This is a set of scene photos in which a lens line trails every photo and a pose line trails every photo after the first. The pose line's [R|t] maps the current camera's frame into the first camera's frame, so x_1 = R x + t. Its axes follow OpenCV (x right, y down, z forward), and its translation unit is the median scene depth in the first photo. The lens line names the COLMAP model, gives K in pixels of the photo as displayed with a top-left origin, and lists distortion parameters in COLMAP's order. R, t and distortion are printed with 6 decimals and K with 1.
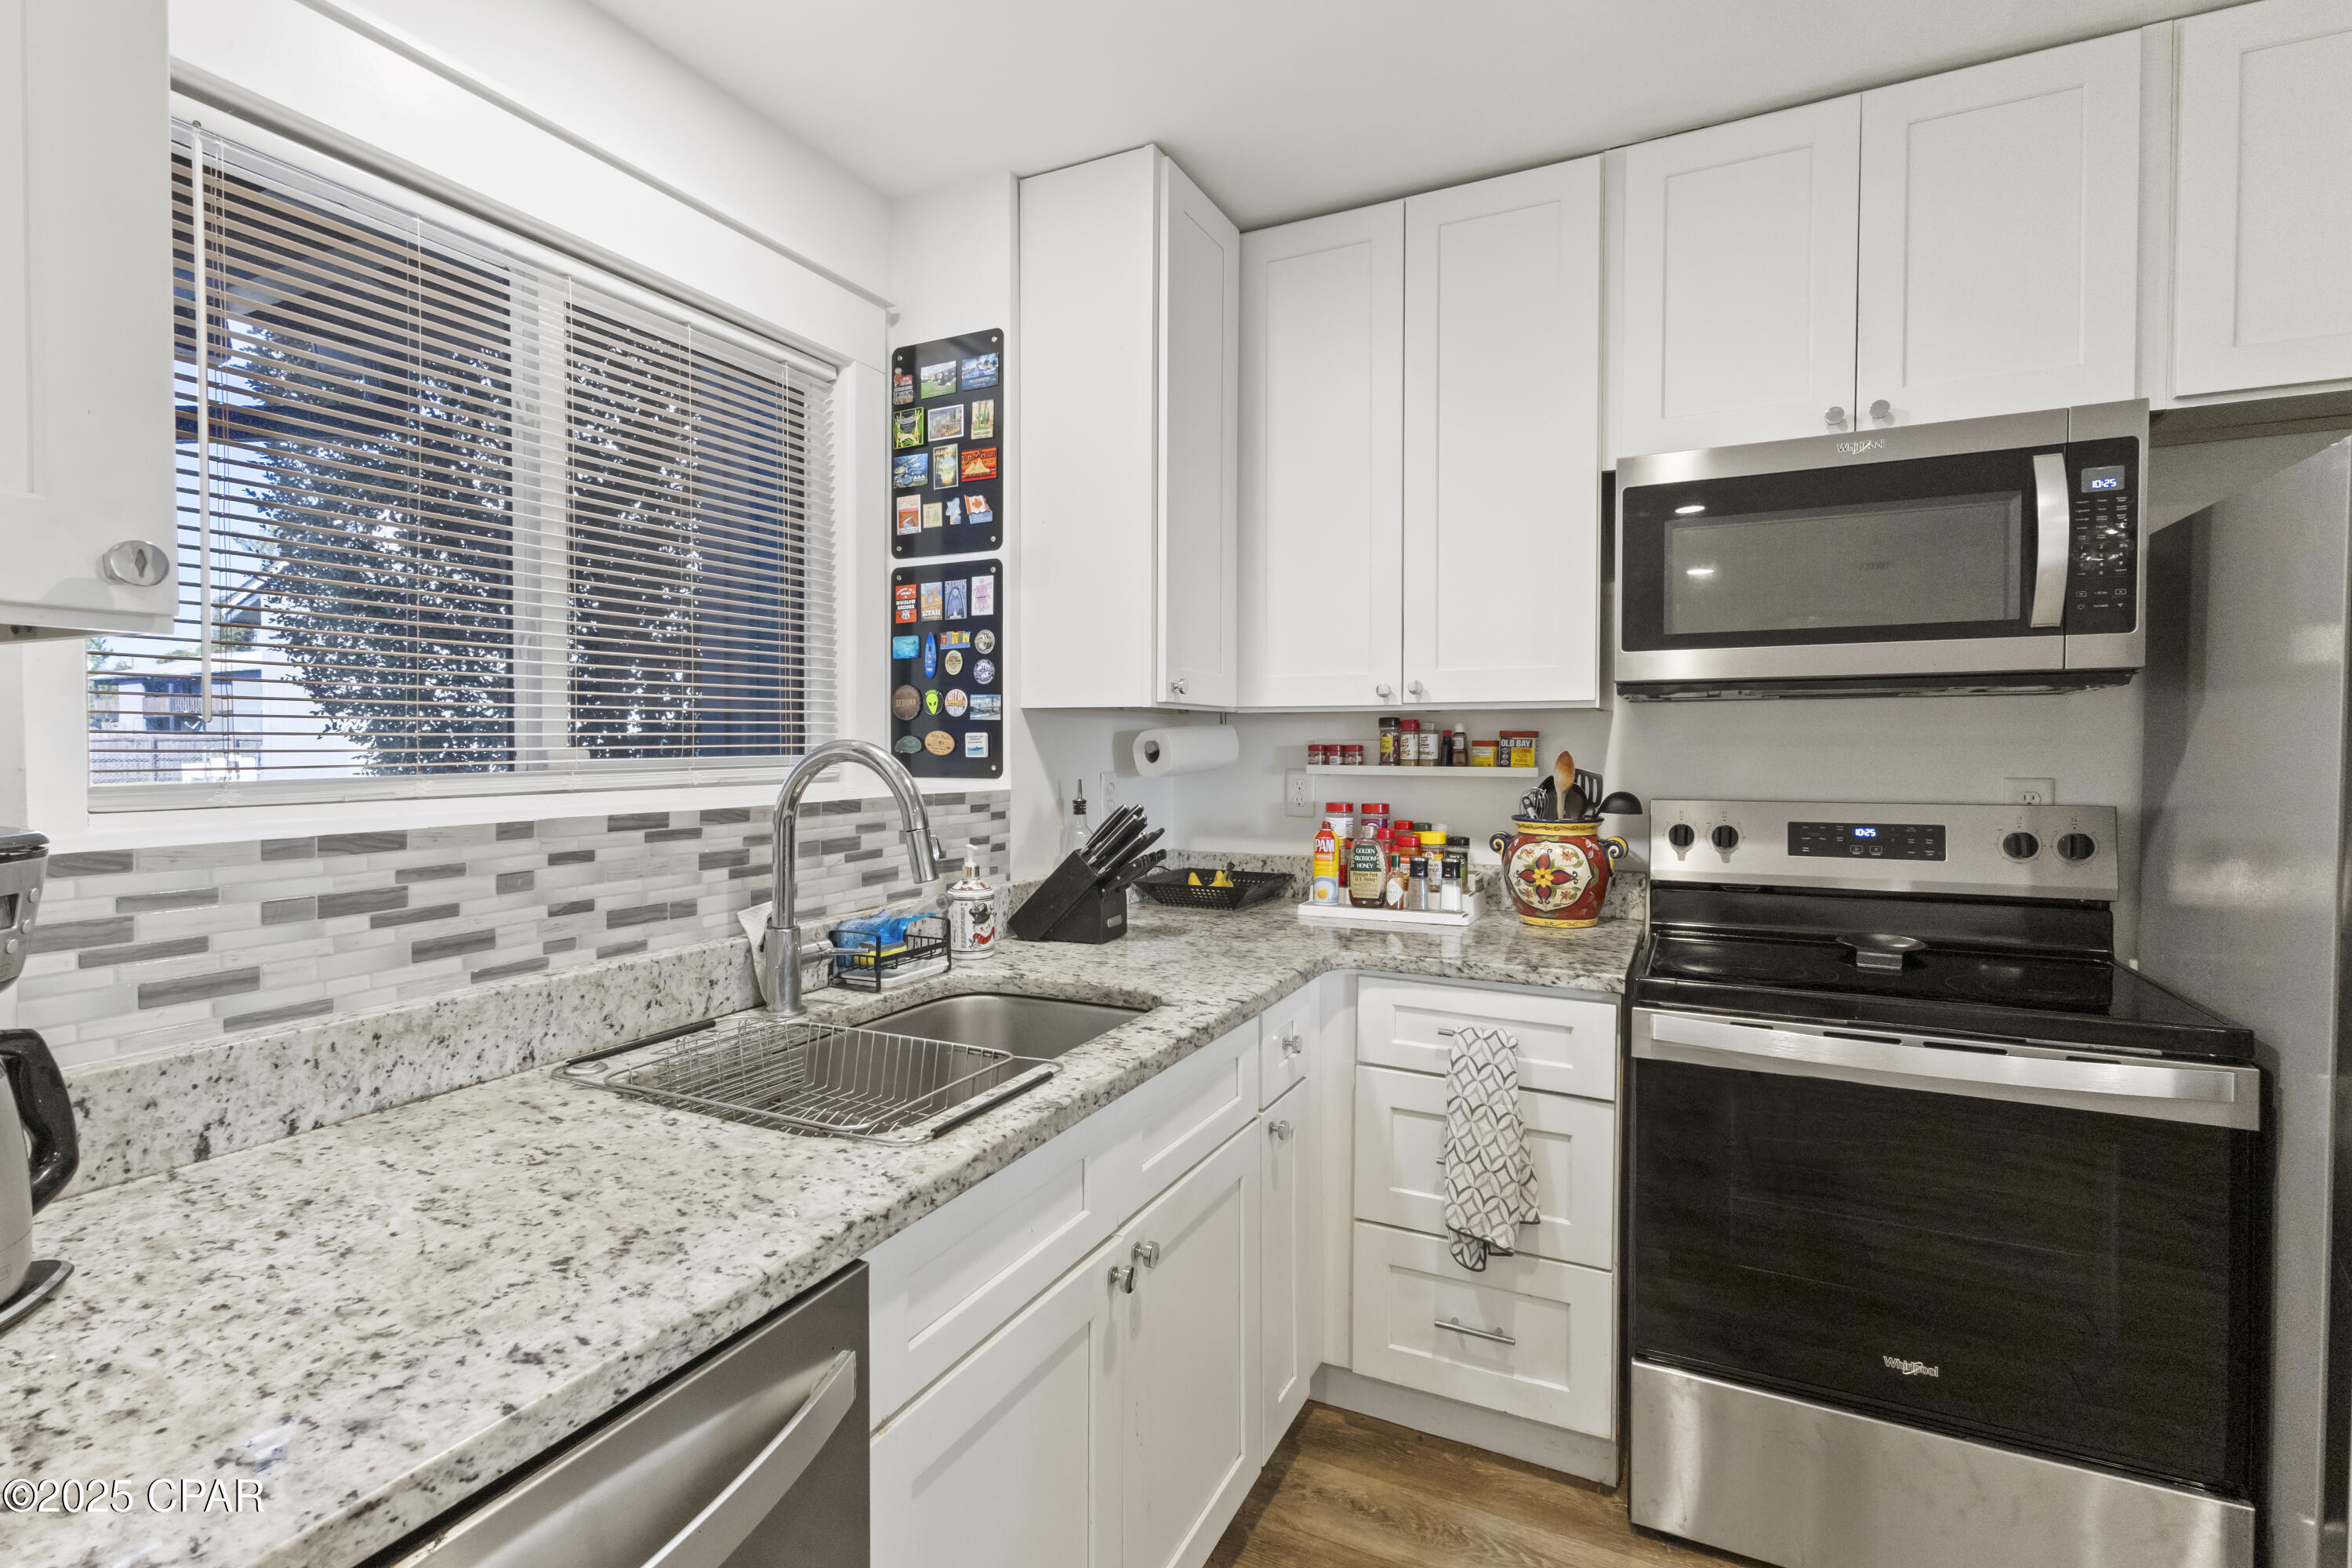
lens RADIAL K [[1070.8, 0, 1125.8], [0, 1070.8, 767.8], [0, 0, 1]] dist [-0.000673, 0.002128]
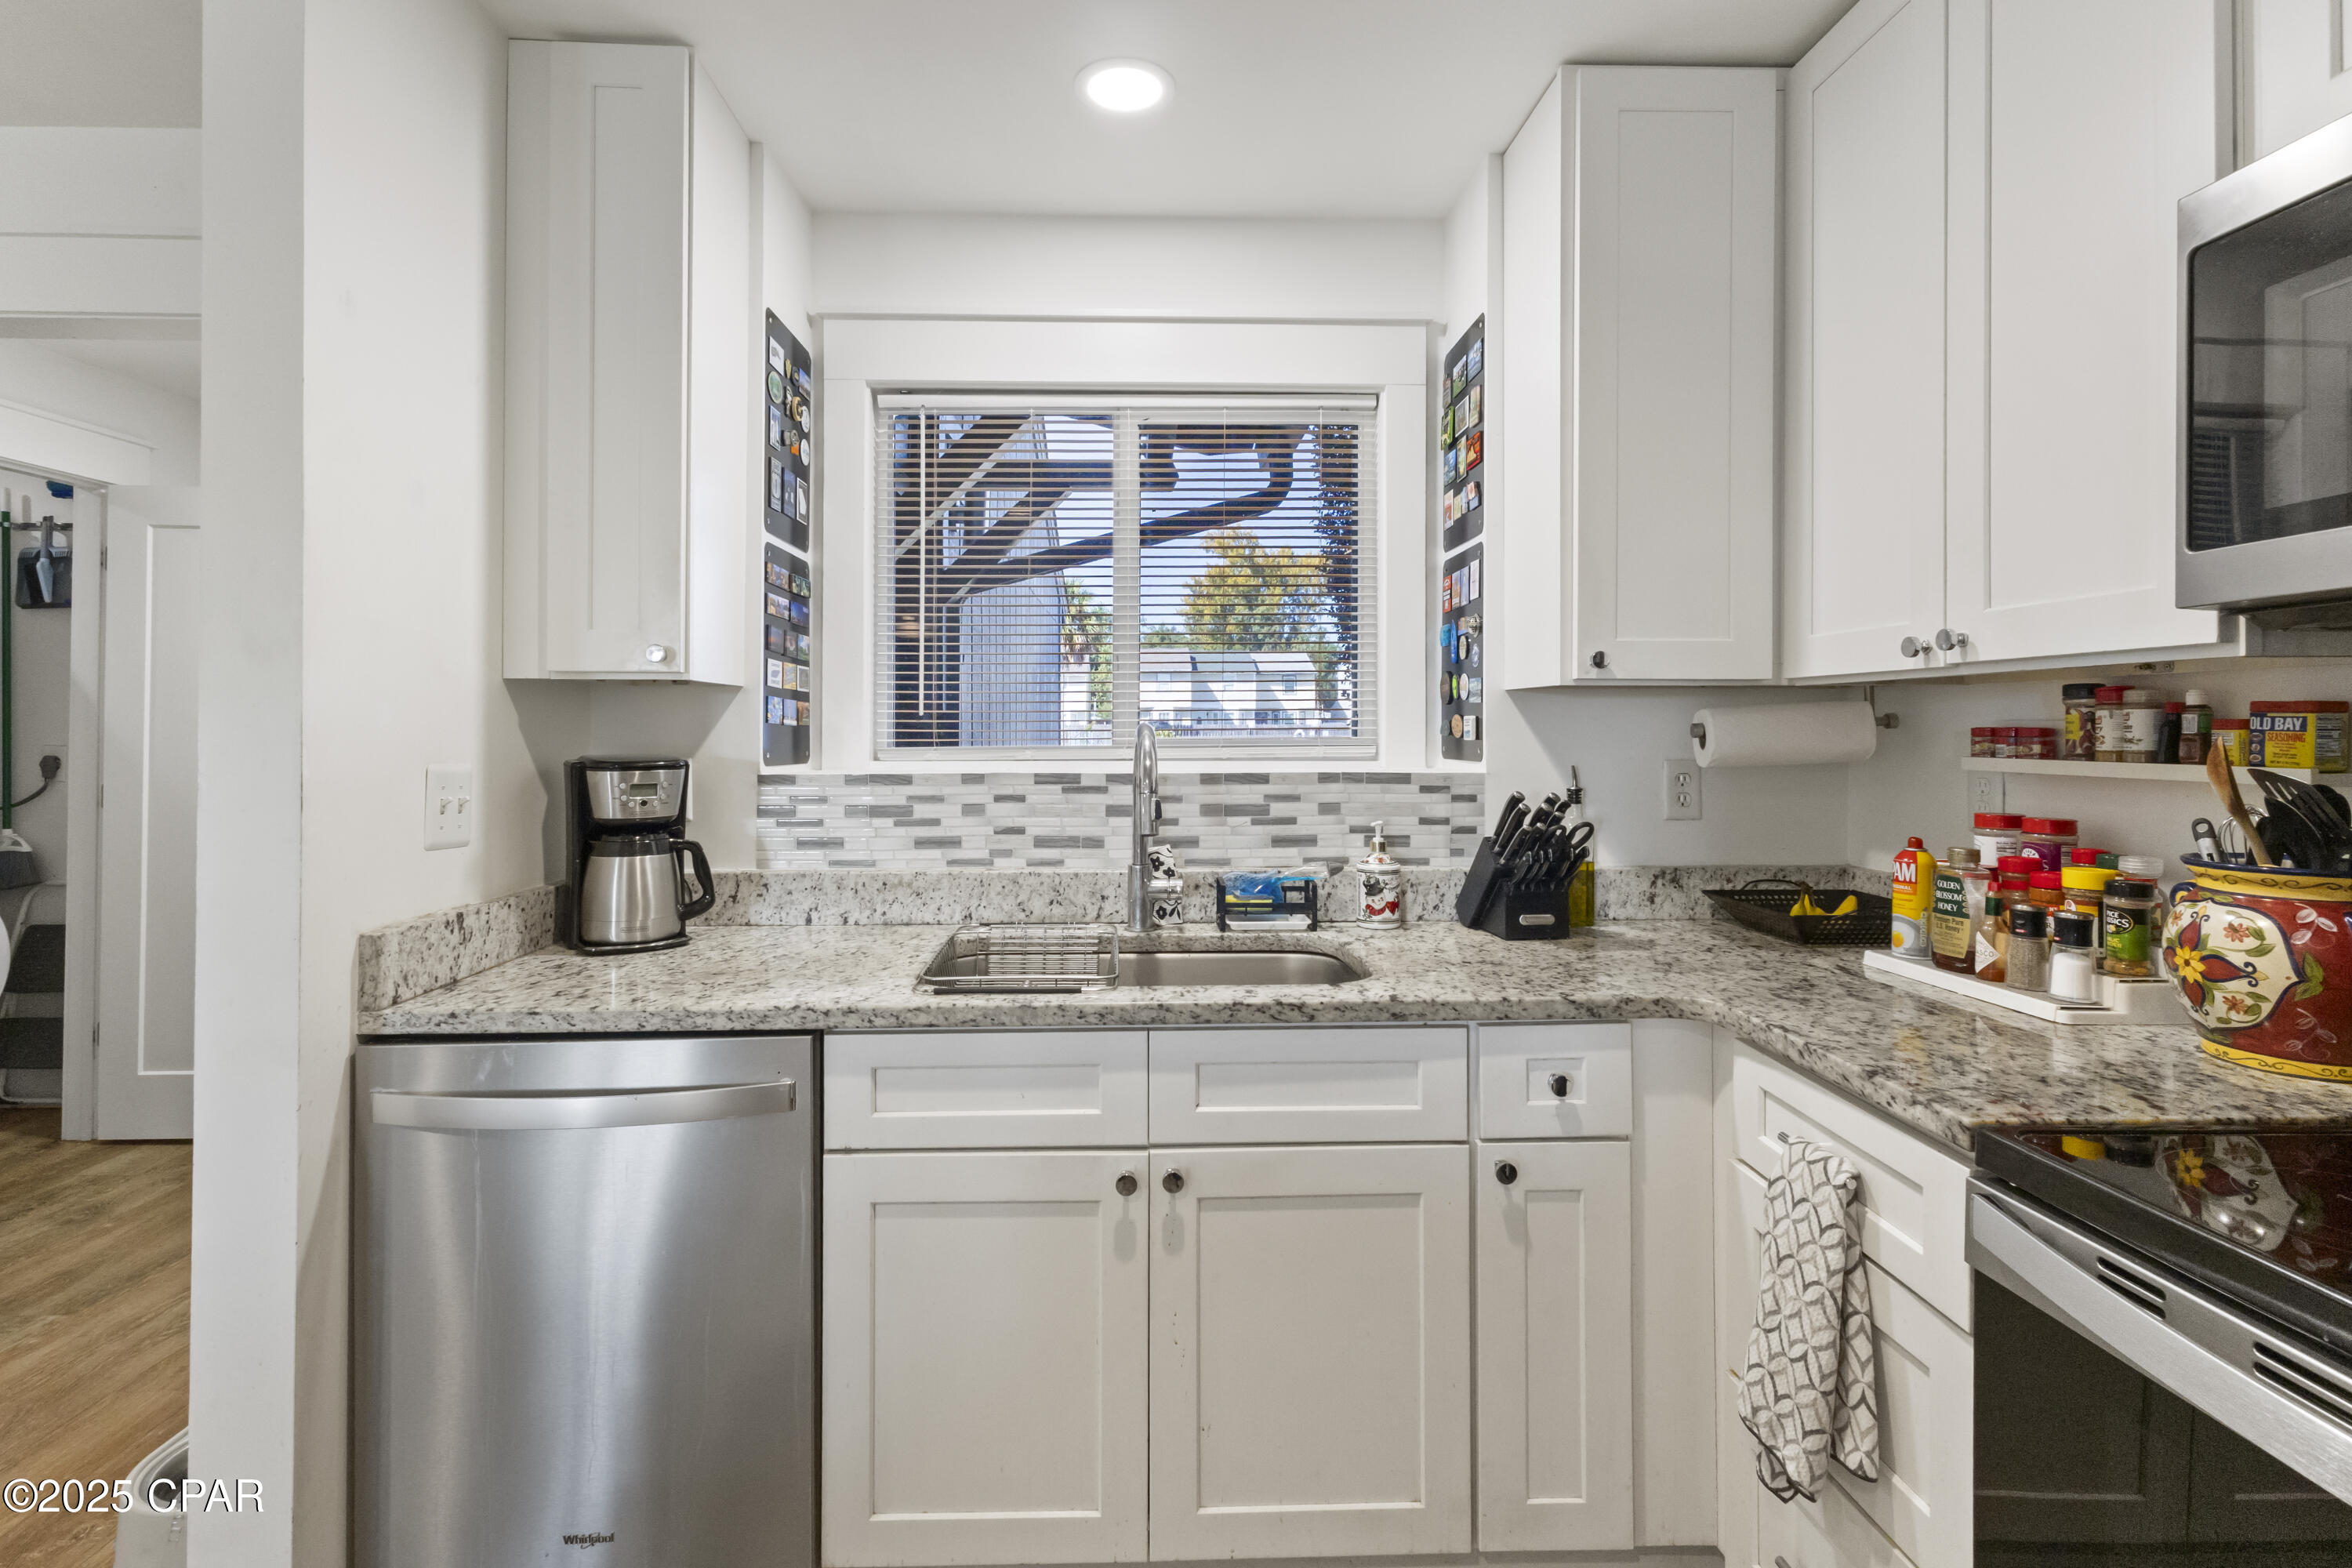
lens RADIAL K [[1070.8, 0, 1193.7], [0, 1070.8, 729.6], [0, 0, 1]] dist [-0.000673, 0.002128]
pose [[0.504272, -0.001330, -0.863544, 0.655831], [-0.020357, 0.999703, -0.013427, -0.001322], [0.863305, 0.024350, 0.504095, 0.291086]]
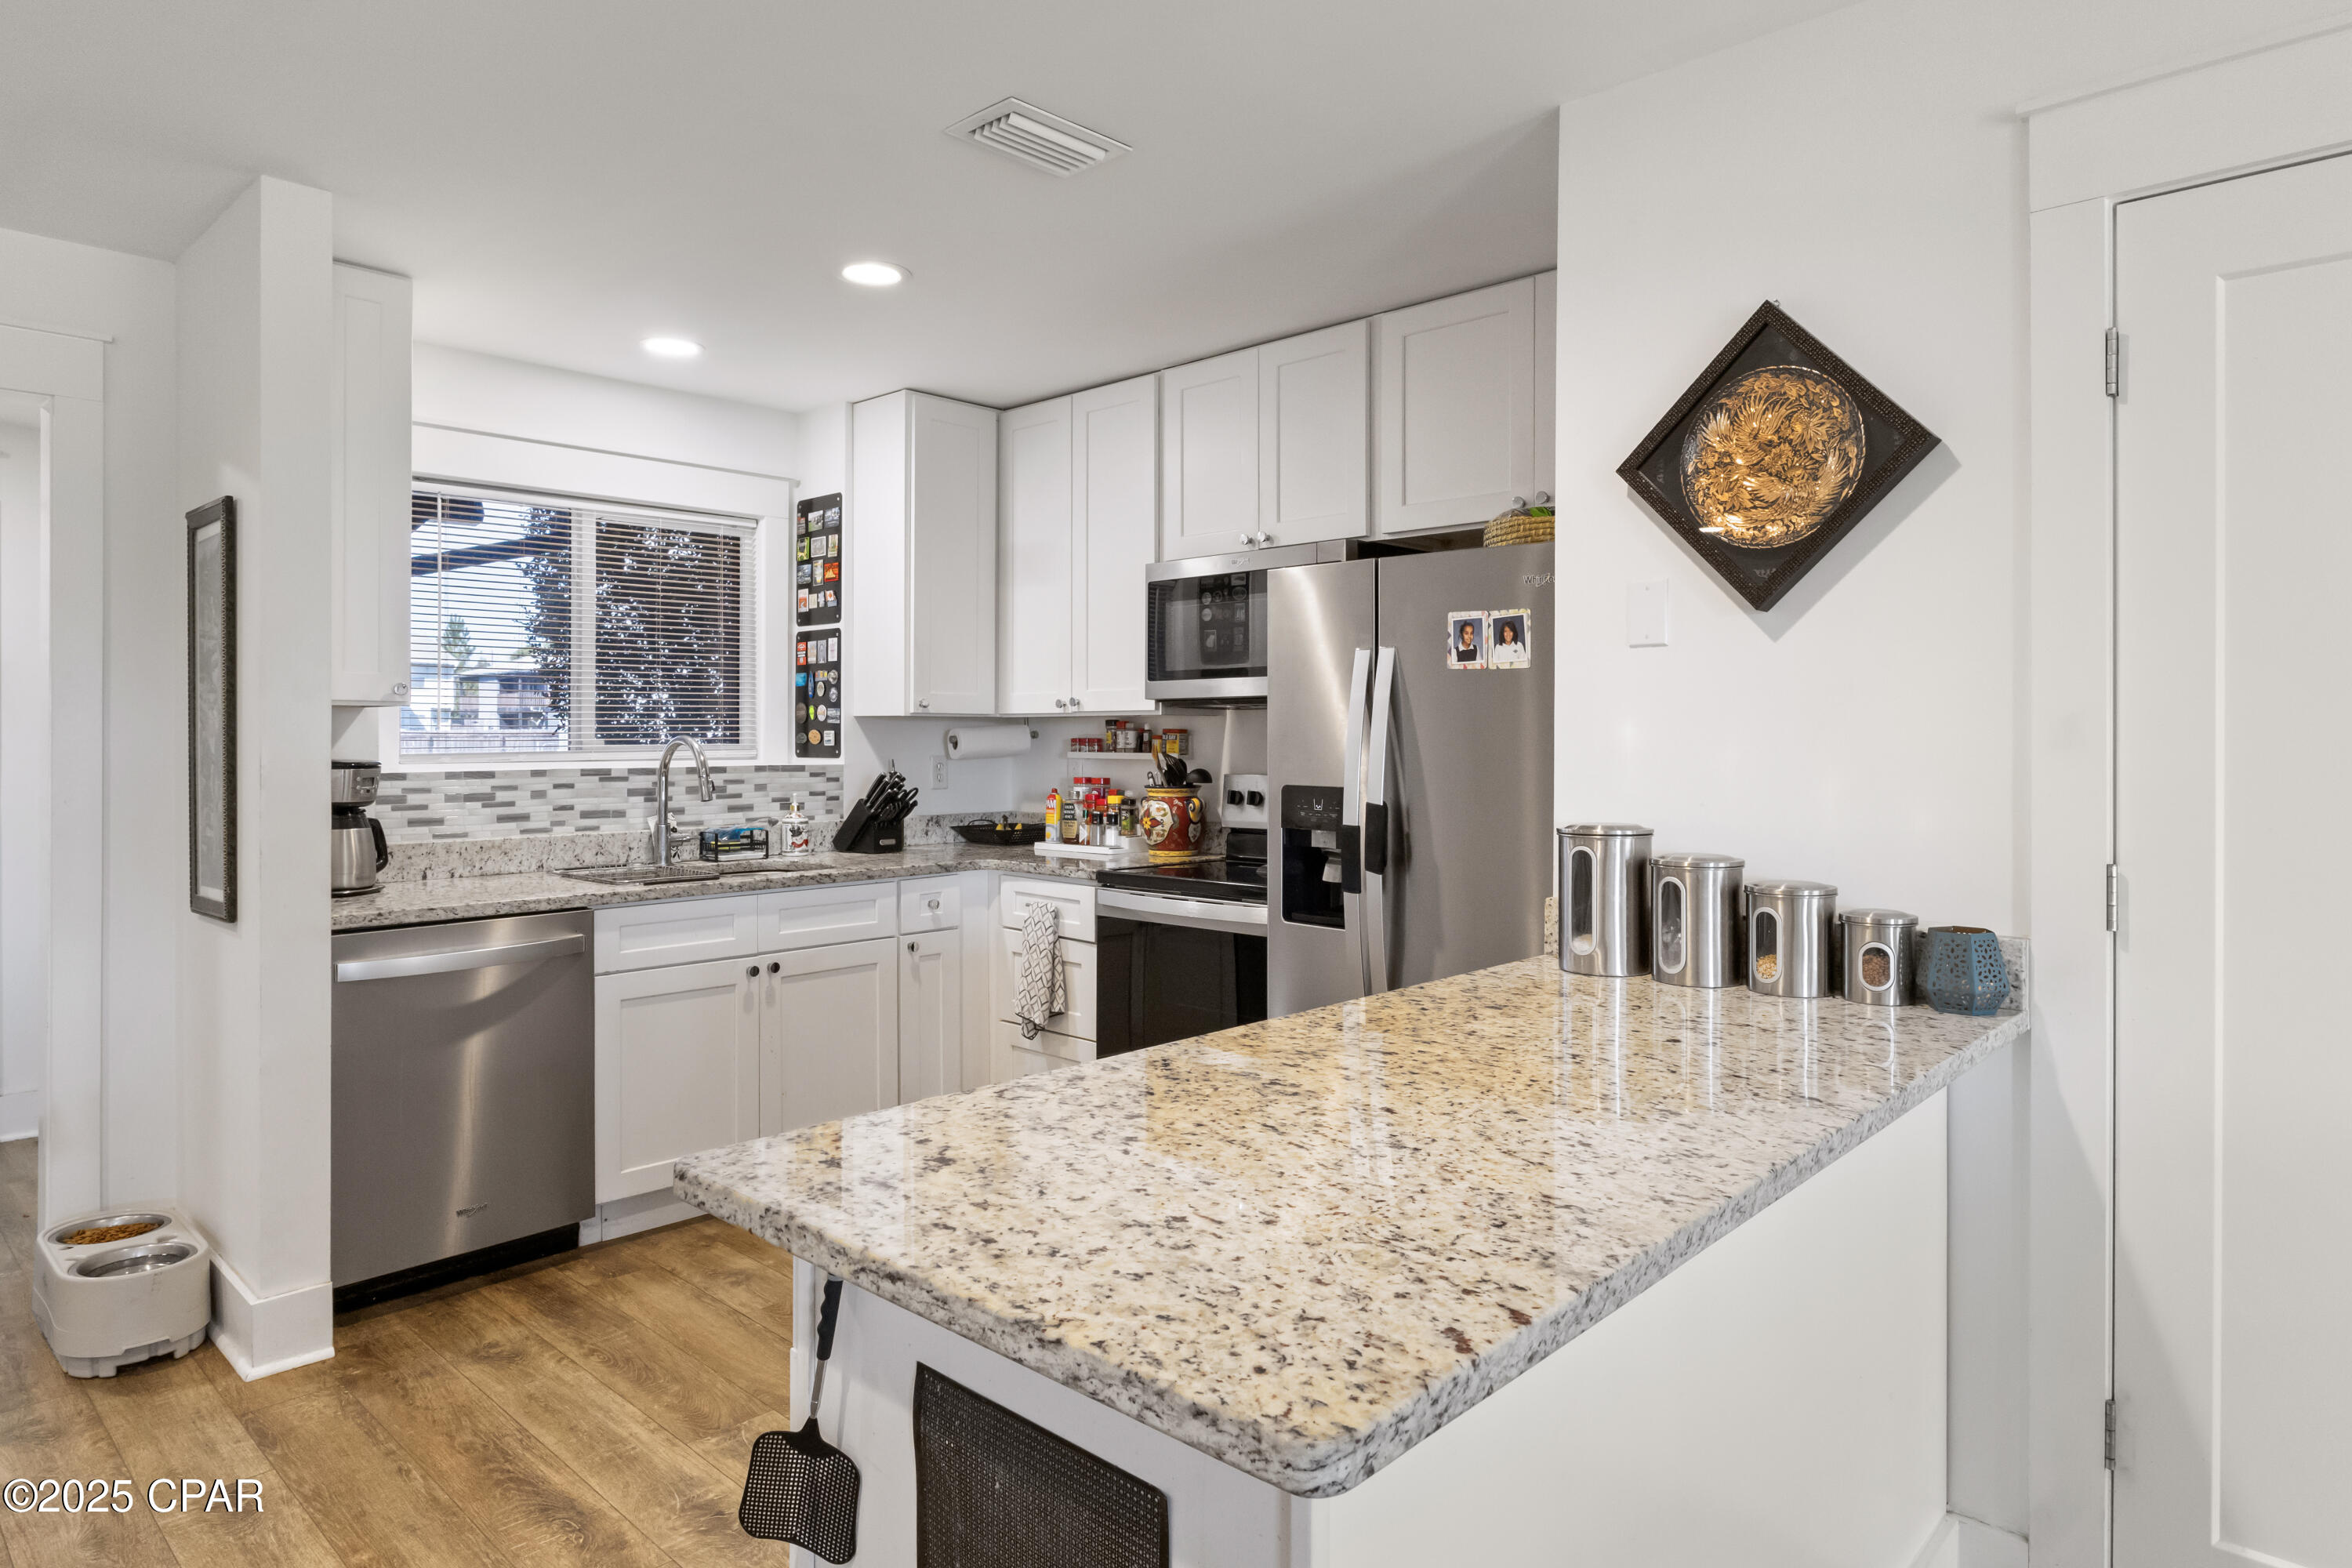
lens RADIAL K [[1326.0, 0, 1111.7], [0, 1326.0, 742.7], [0, 0, 1]] dist [-0.013033, -0.000749]
pose [[0.953000, 0.000902, -0.302970, 0.996784], [-0.006821, 0.999806, -0.018480, 0.023008], [0.302895, 0.019678, 0.952821, -0.925340]]
